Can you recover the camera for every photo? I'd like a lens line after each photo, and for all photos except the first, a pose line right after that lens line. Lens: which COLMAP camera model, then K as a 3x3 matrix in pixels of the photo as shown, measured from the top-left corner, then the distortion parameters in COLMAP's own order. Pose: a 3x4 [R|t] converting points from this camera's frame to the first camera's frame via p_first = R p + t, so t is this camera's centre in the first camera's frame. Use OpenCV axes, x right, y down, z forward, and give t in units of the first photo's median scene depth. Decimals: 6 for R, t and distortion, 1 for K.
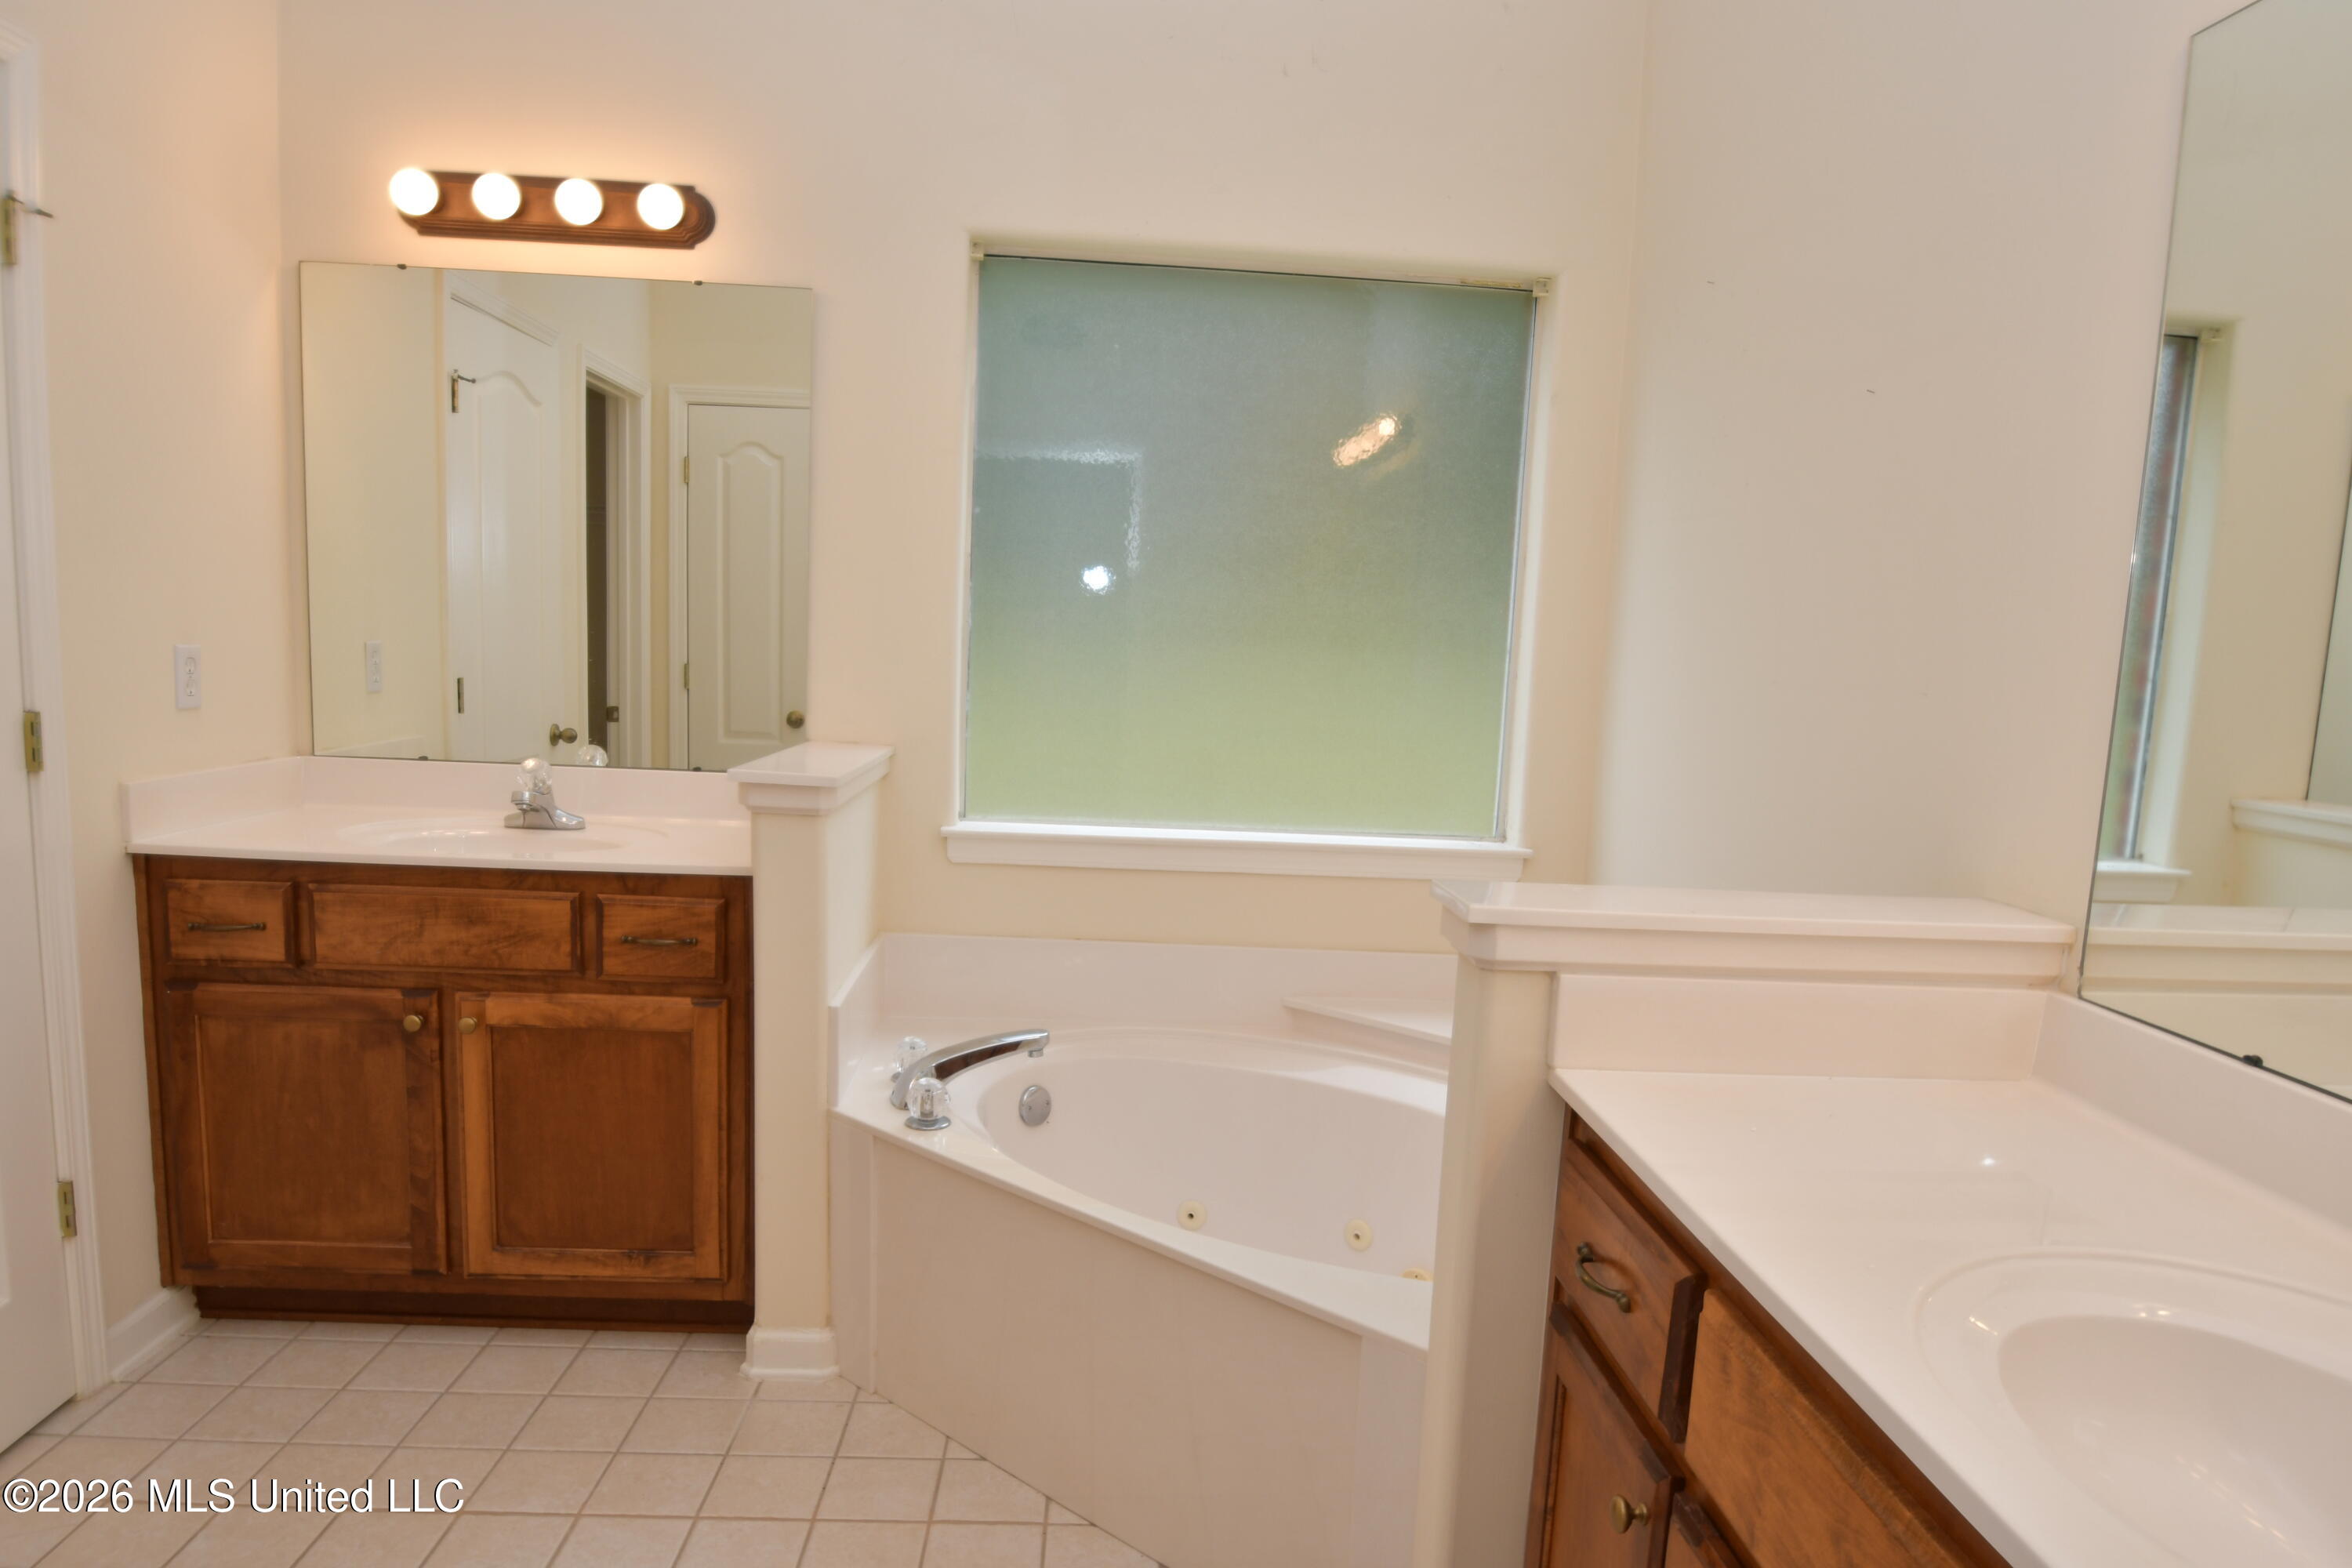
lens RADIAL K [[1500.1, 0, 1181.2], [0, 1500.1, 805.6], [0, 0, 1]] dist [-0.027328, -0.006598]
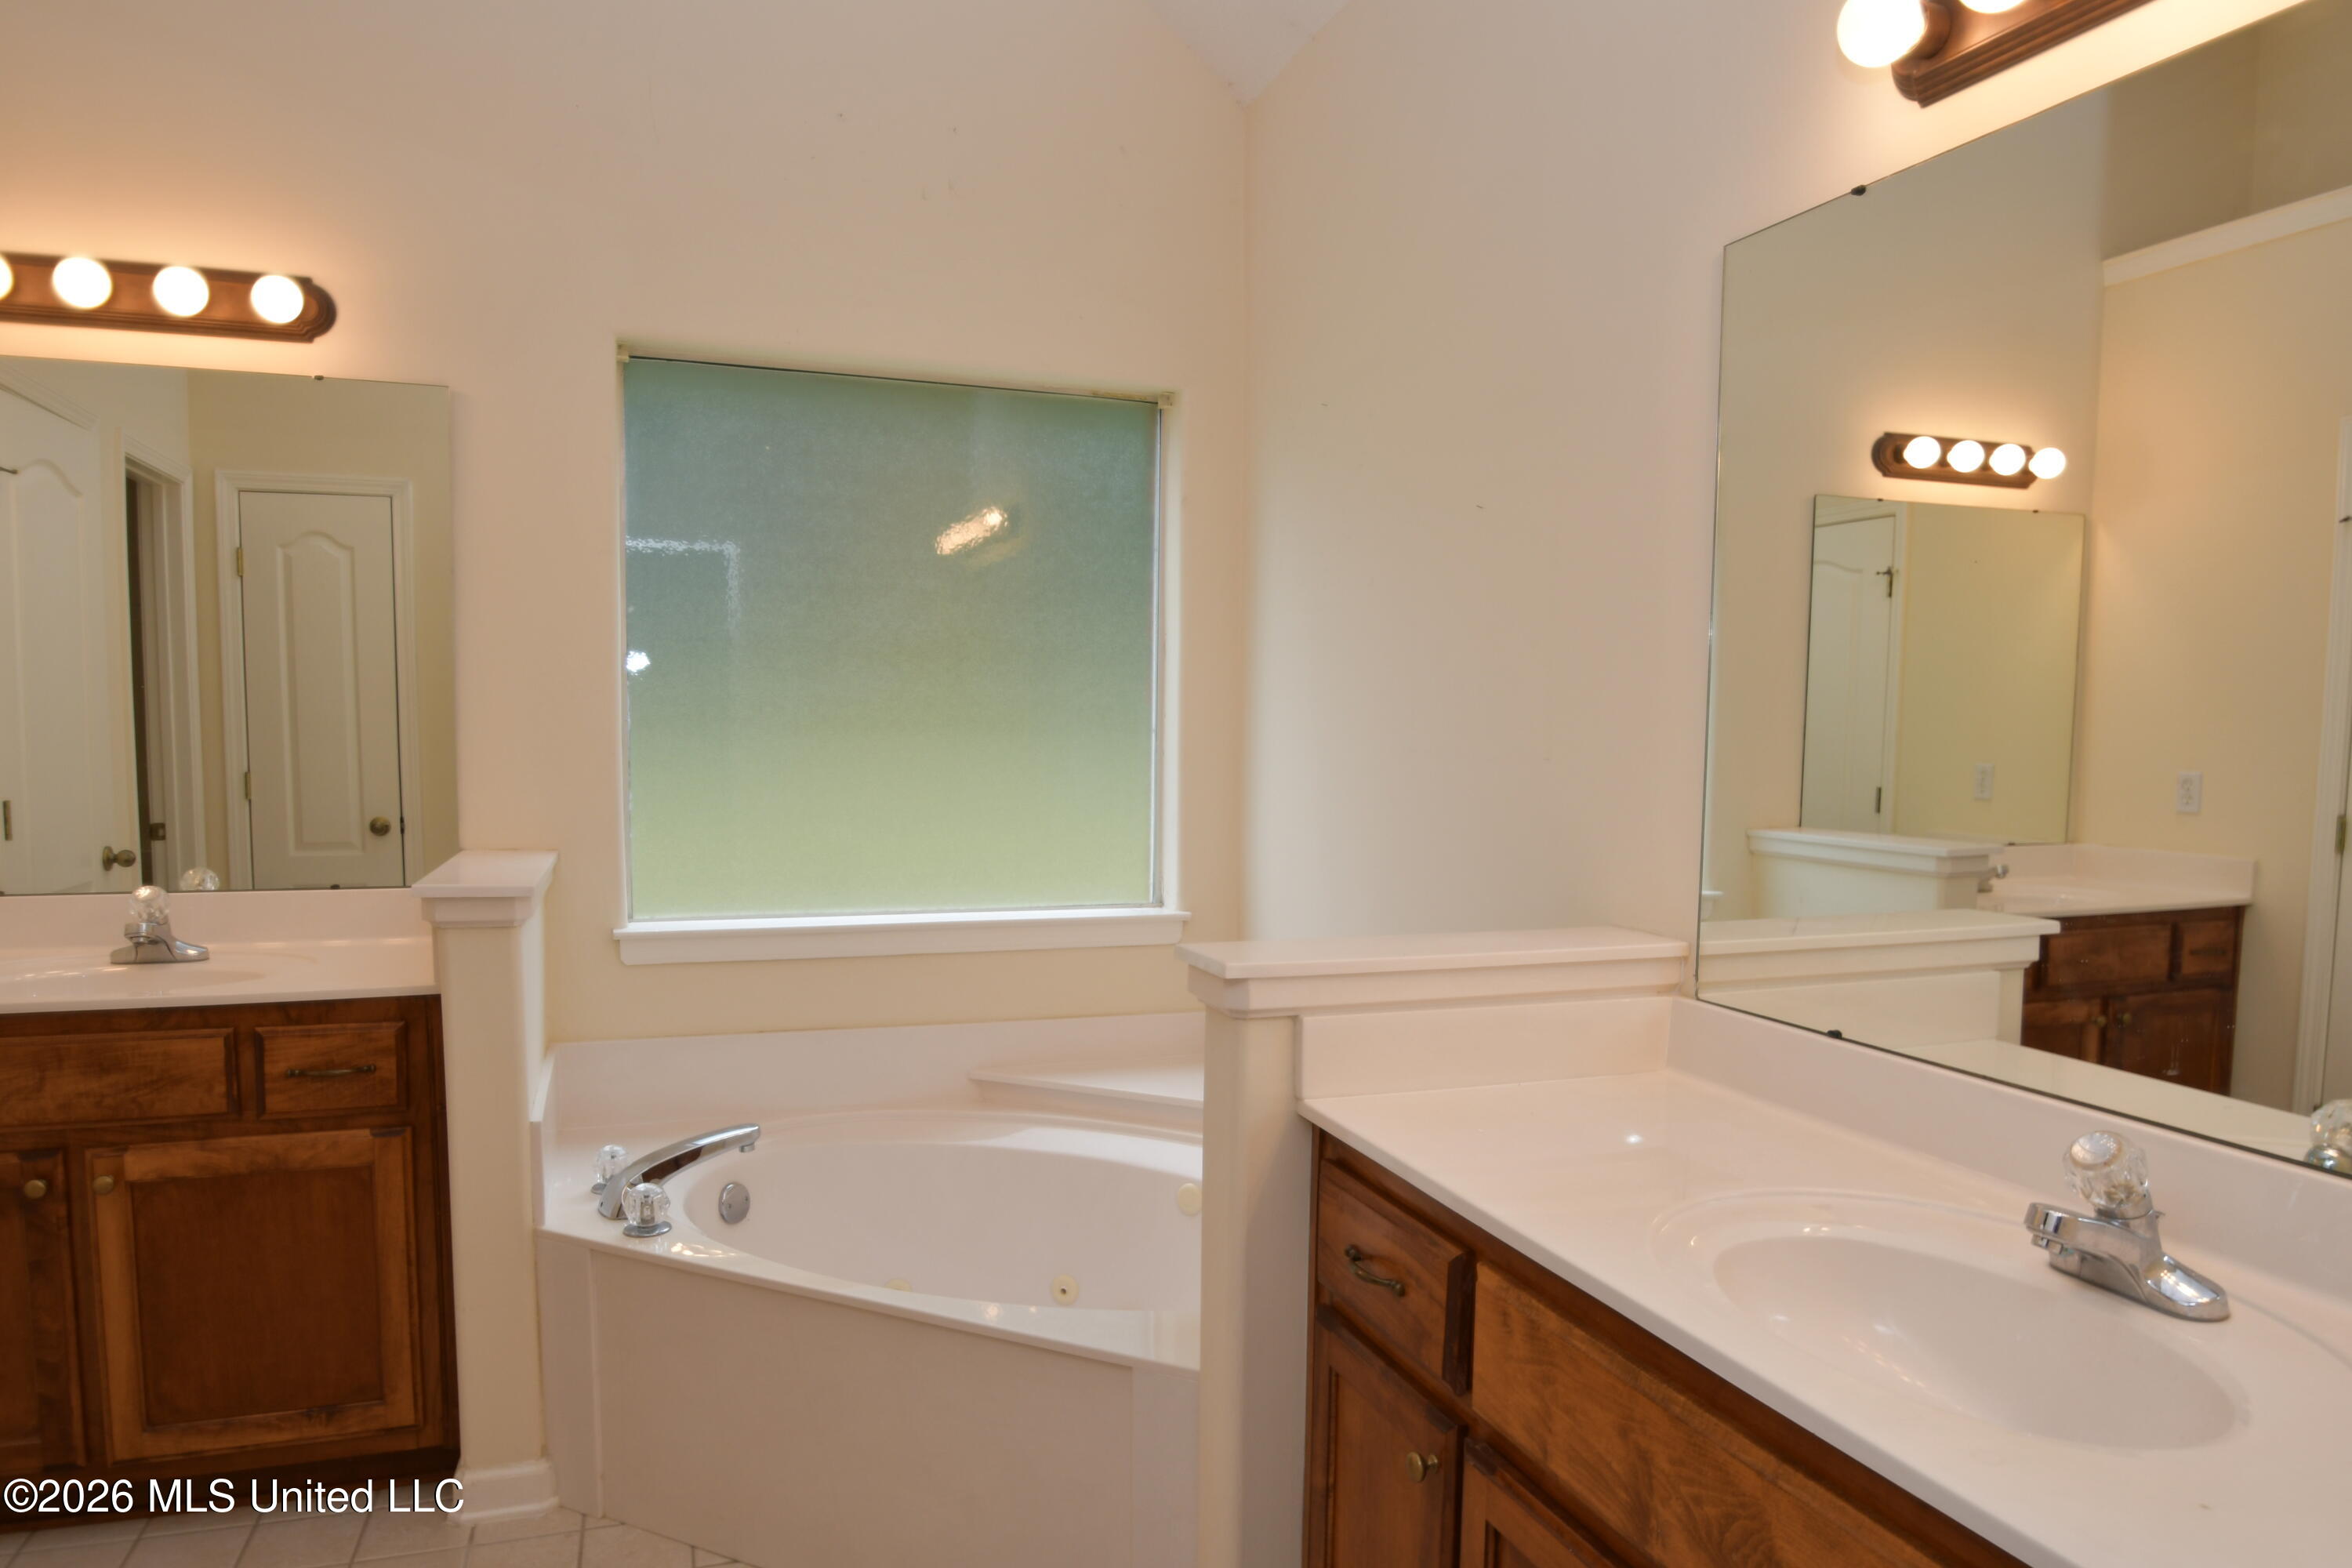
lens RADIAL K [[1500.1, 0, 1174.5], [0, 1500.1, 796.0], [0, 0, 1]] dist [-0.027328, -0.006598]
pose [[0.959772, -0.048025, 0.276643, -0.088331], [0.063237, 0.996923, -0.046326, -0.005714], [-0.273567, 0.061957, 0.959855, -0.054393]]
